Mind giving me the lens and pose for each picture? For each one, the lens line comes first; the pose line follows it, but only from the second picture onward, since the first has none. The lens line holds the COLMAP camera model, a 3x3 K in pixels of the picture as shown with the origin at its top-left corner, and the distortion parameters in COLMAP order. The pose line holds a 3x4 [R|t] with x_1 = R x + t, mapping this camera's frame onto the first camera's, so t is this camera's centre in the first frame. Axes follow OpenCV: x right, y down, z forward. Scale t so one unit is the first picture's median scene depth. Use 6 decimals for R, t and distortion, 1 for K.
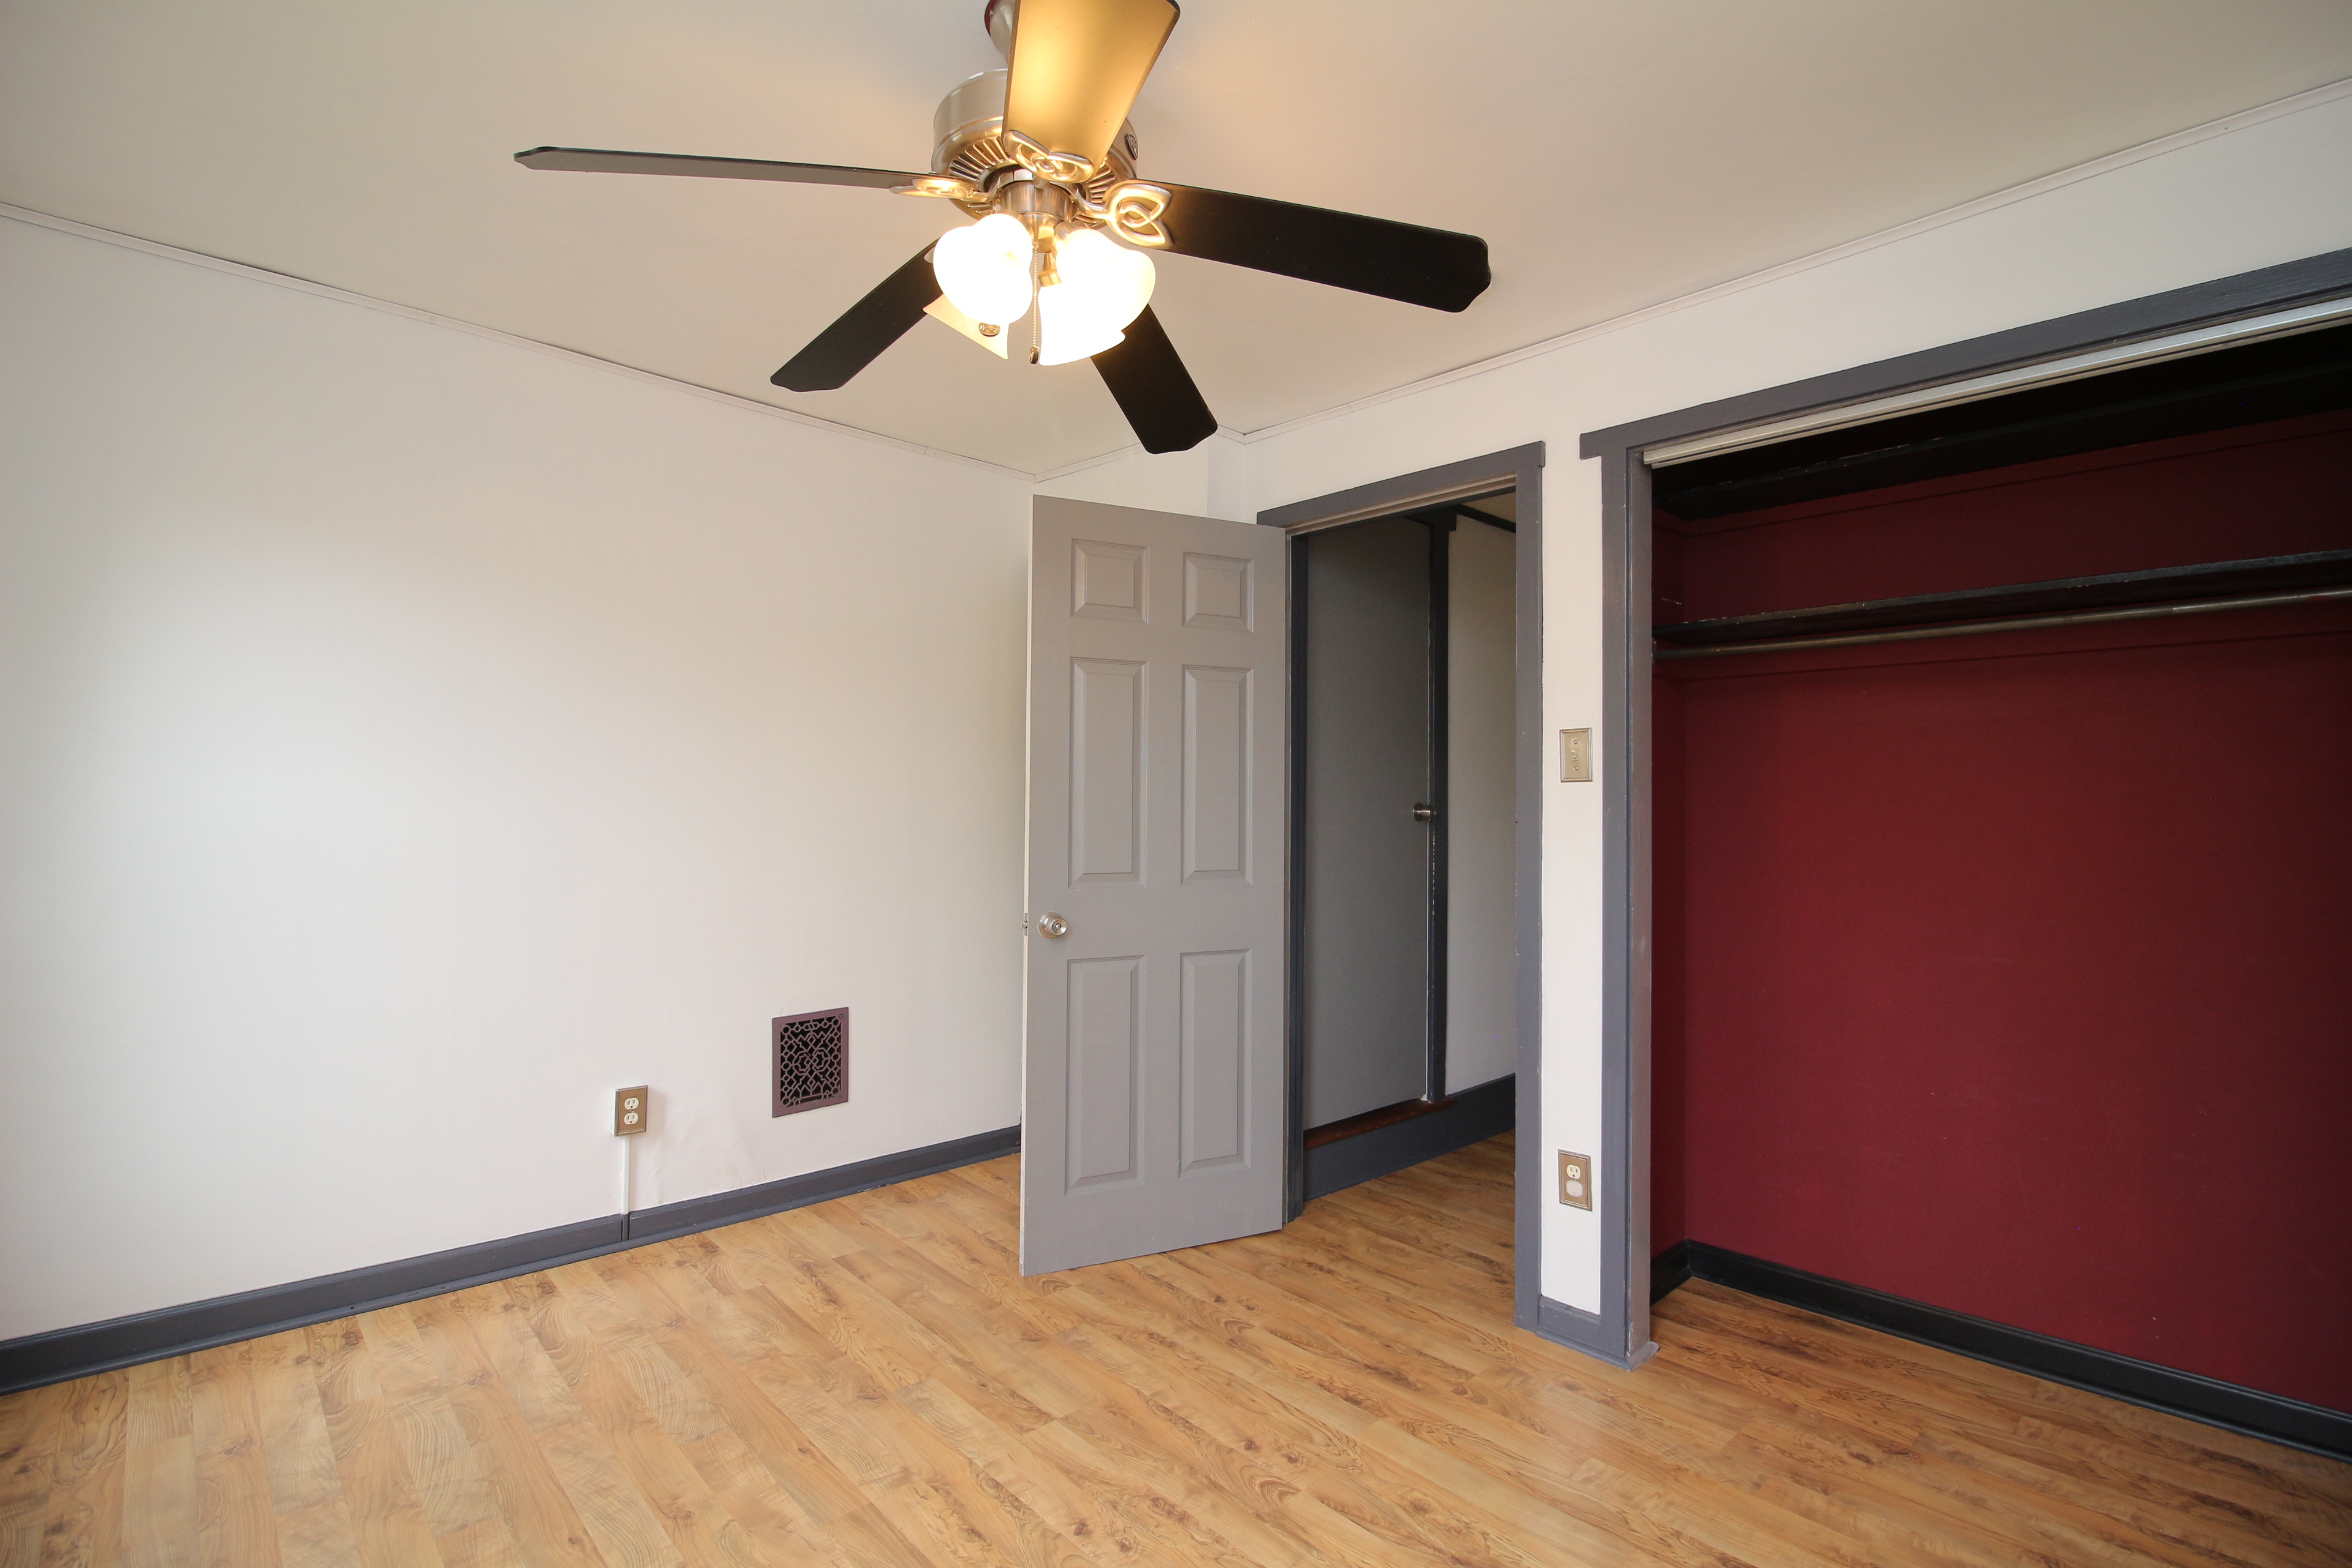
lens RADIAL K [[1098.7, 0, 1187.9], [0, 1098.7, 788.1], [0, 0, 1]] dist [-0.005531, -0.008418]
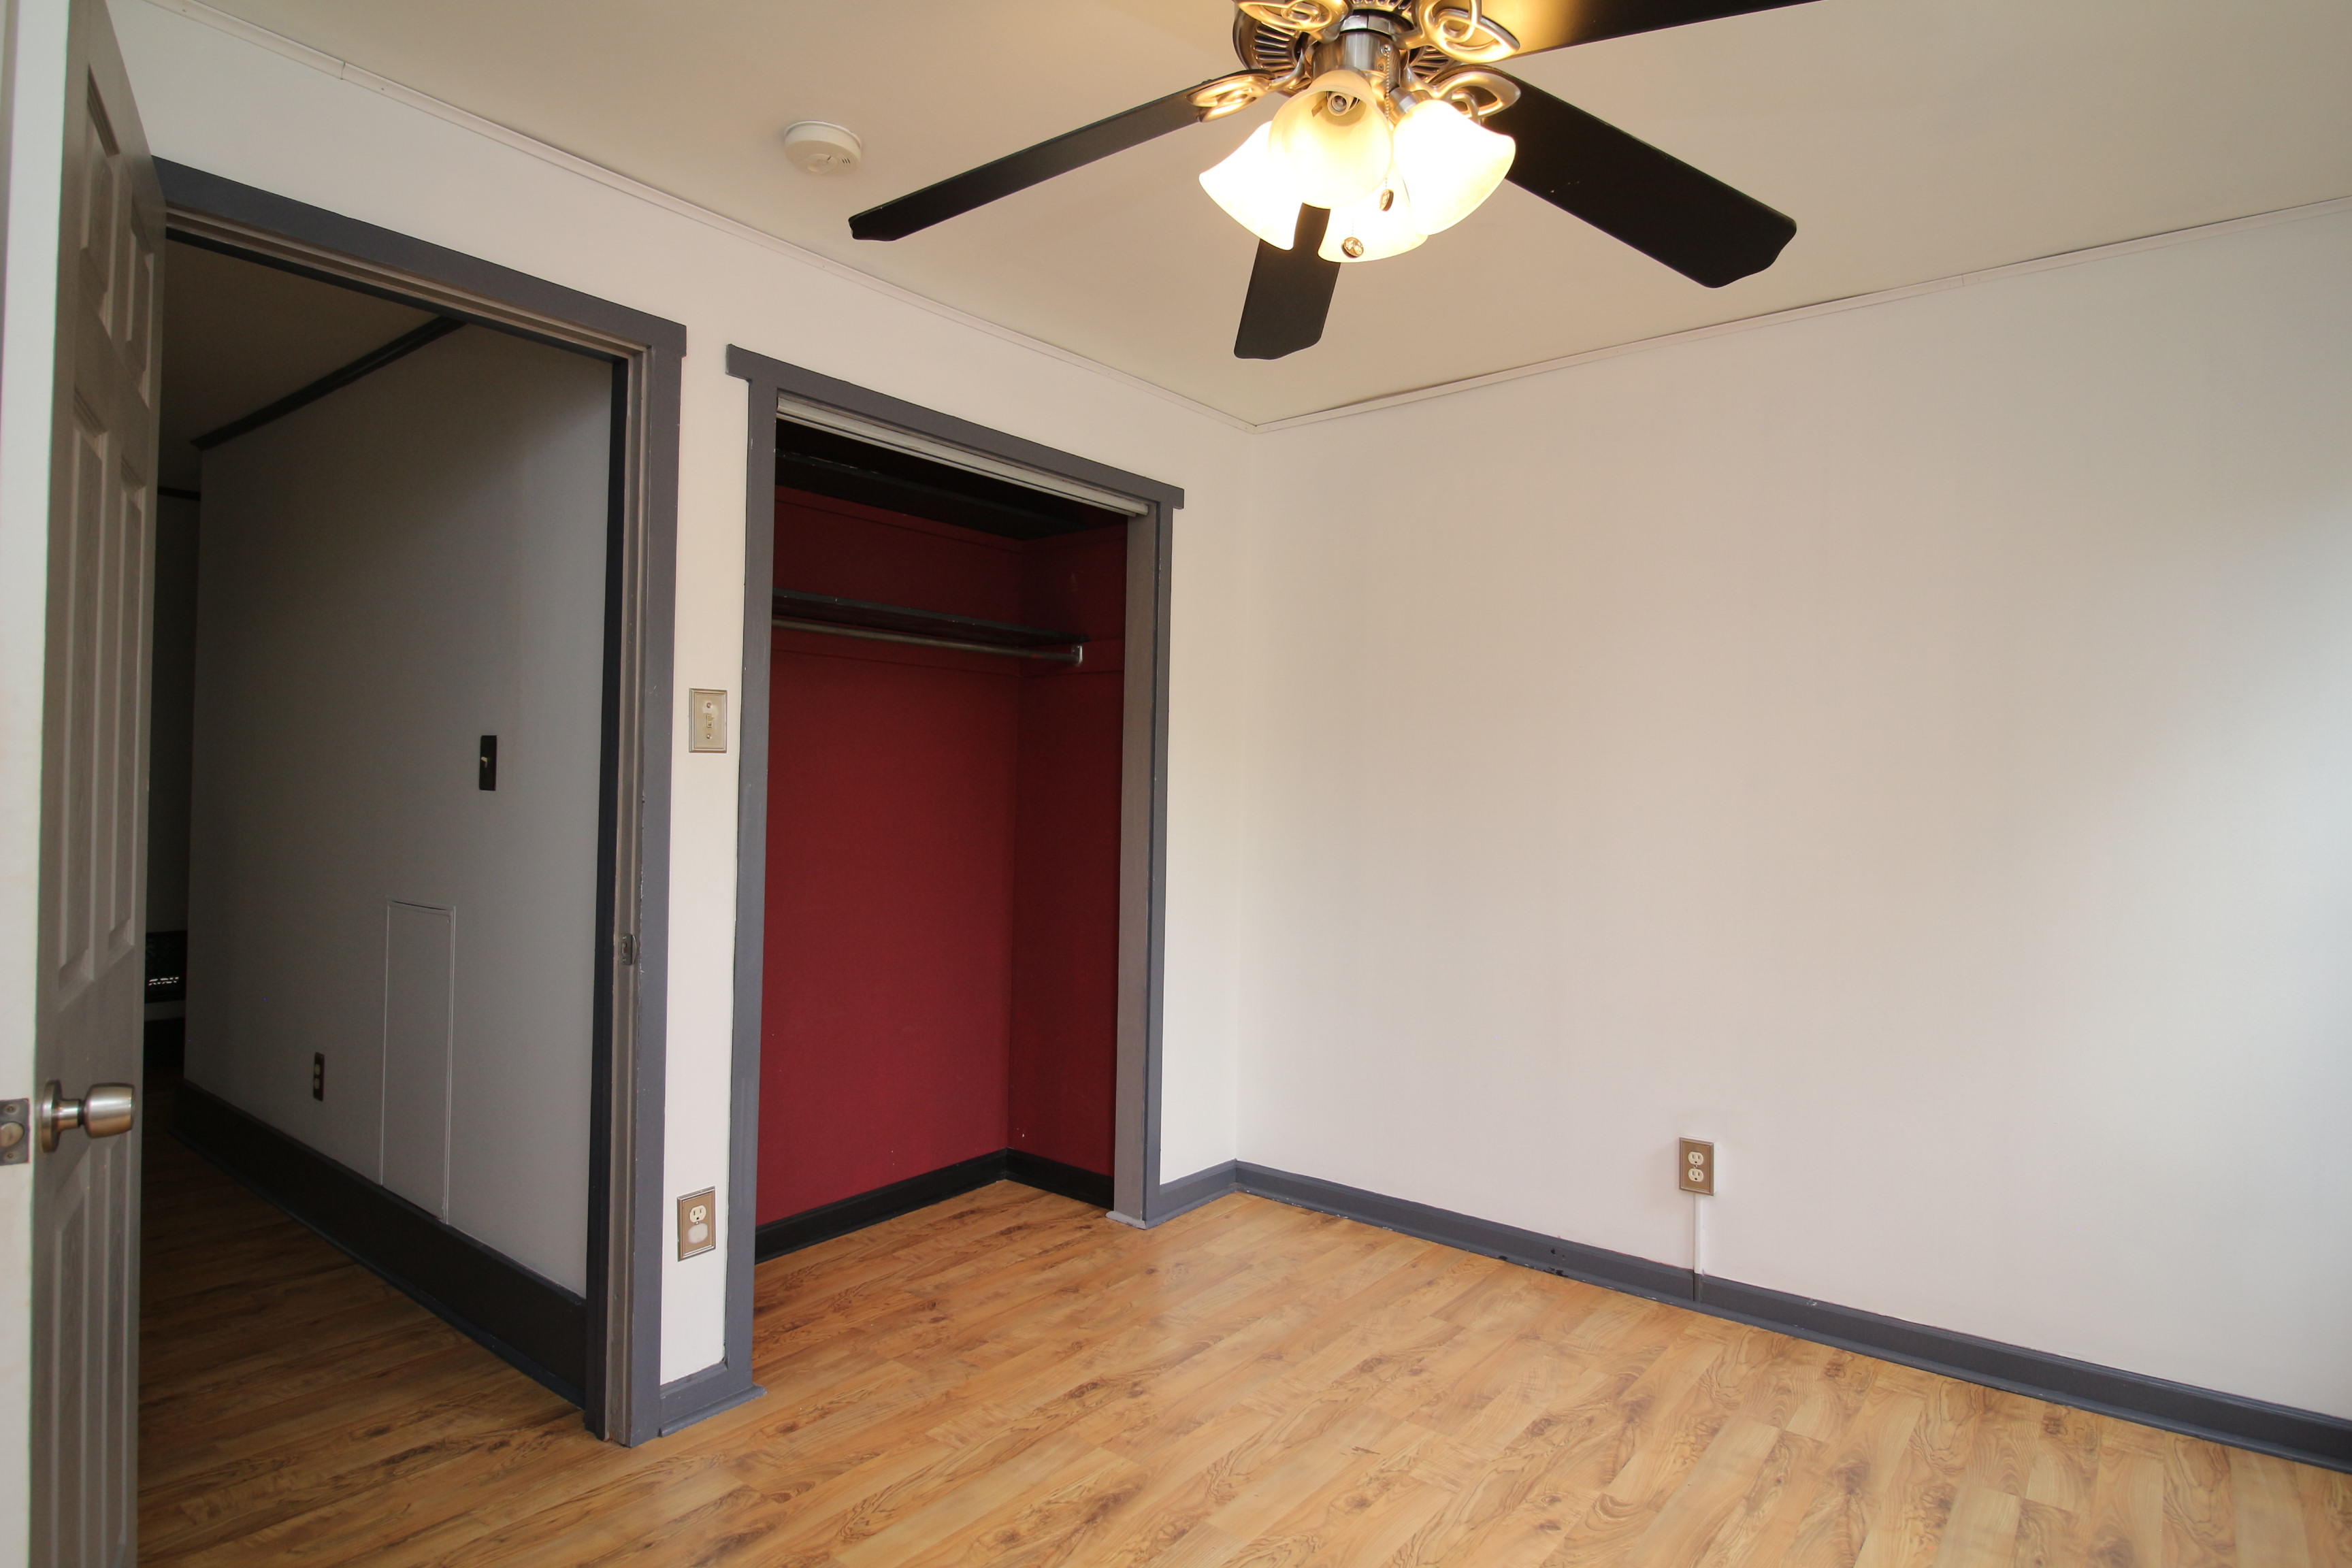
lens RADIAL K [[1260.8, 0, 1186.8], [0, 1260.8, 782.4], [0, 0, 1]] dist [0.005014, -0.010959]
pose [[-0.154619, -0.007378, 0.987947, -0.727835], [-0.034197, 0.999413, 0.002111, 0.002953], [-0.987382, -0.033459, -0.154780, 0.864718]]
